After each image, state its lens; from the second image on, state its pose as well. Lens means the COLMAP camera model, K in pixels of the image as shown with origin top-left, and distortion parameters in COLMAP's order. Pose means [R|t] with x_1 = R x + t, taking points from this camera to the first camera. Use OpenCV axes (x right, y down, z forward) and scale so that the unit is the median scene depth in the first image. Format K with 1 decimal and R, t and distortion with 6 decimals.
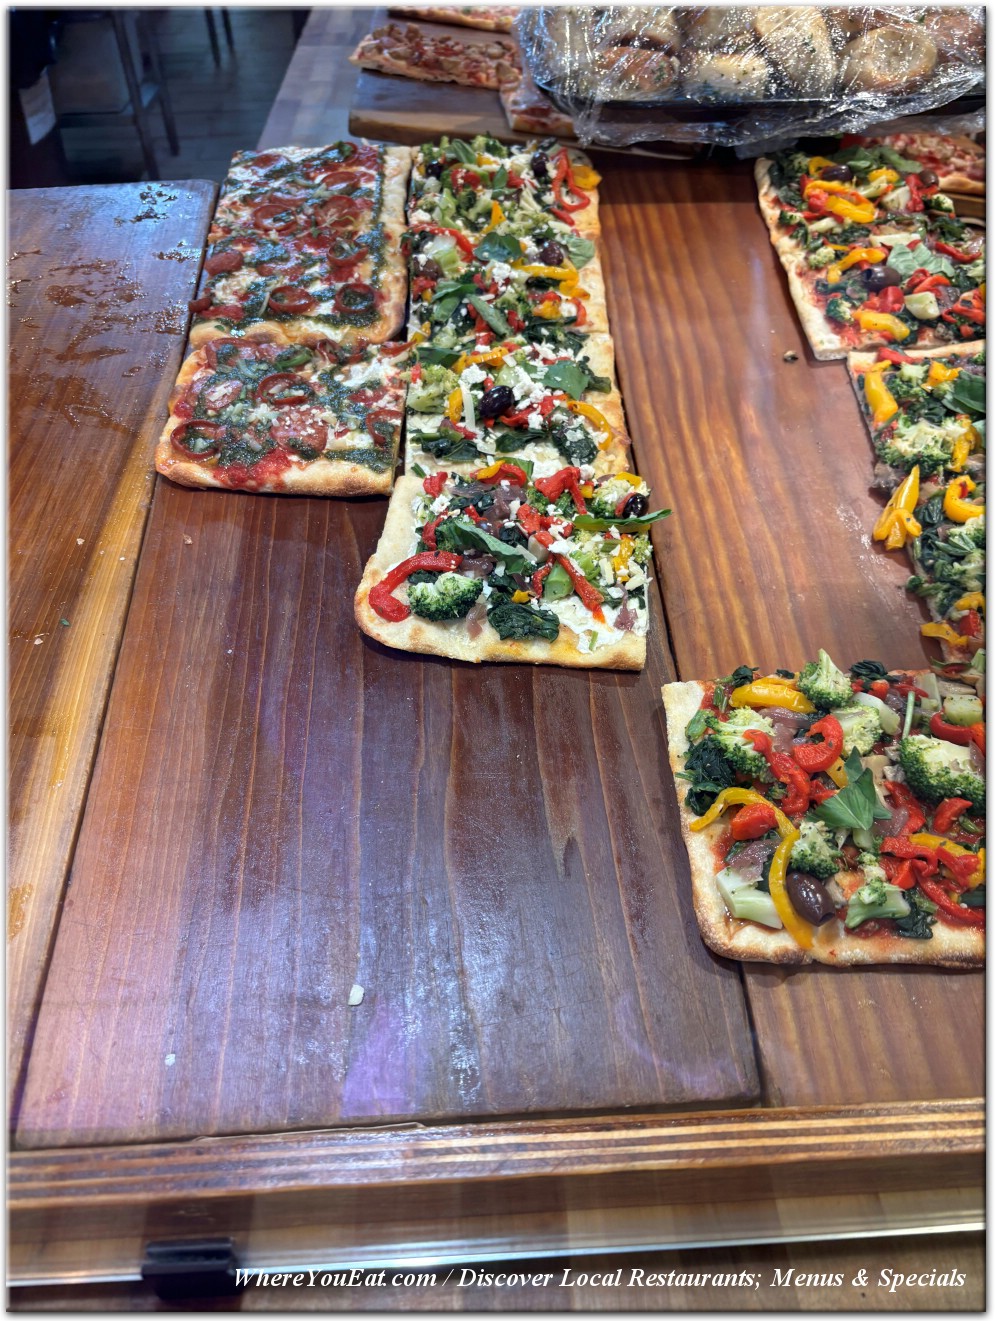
lens RADIAL K [[992.4, 0, 495.1], [0, 992.4, 670.9], [0, 0, 1]] dist [0.008199, 0.005290]
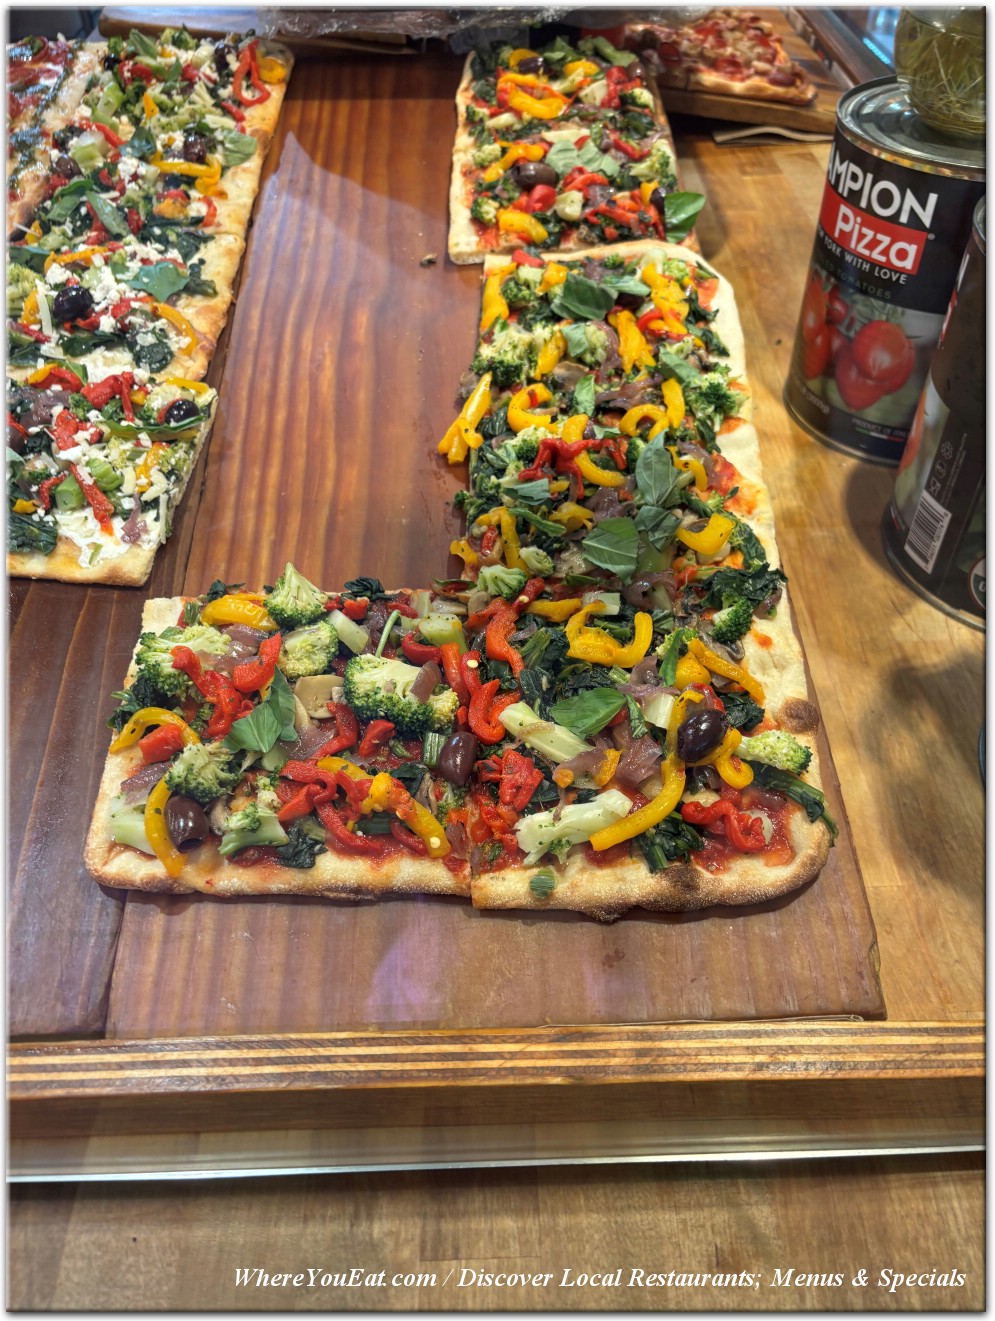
lens RADIAL K [[1004.4, 0, 497.5], [0, 1004.4, 660.5], [0, 0, 1]] dist [0.037122, -0.048916]
pose [[0.999568, 0.013147, -0.026278, 0.431919], [-0.012192, 0.999271, 0.036187, 0.026250], [0.026735, -0.035851, 0.998999, 0.046698]]
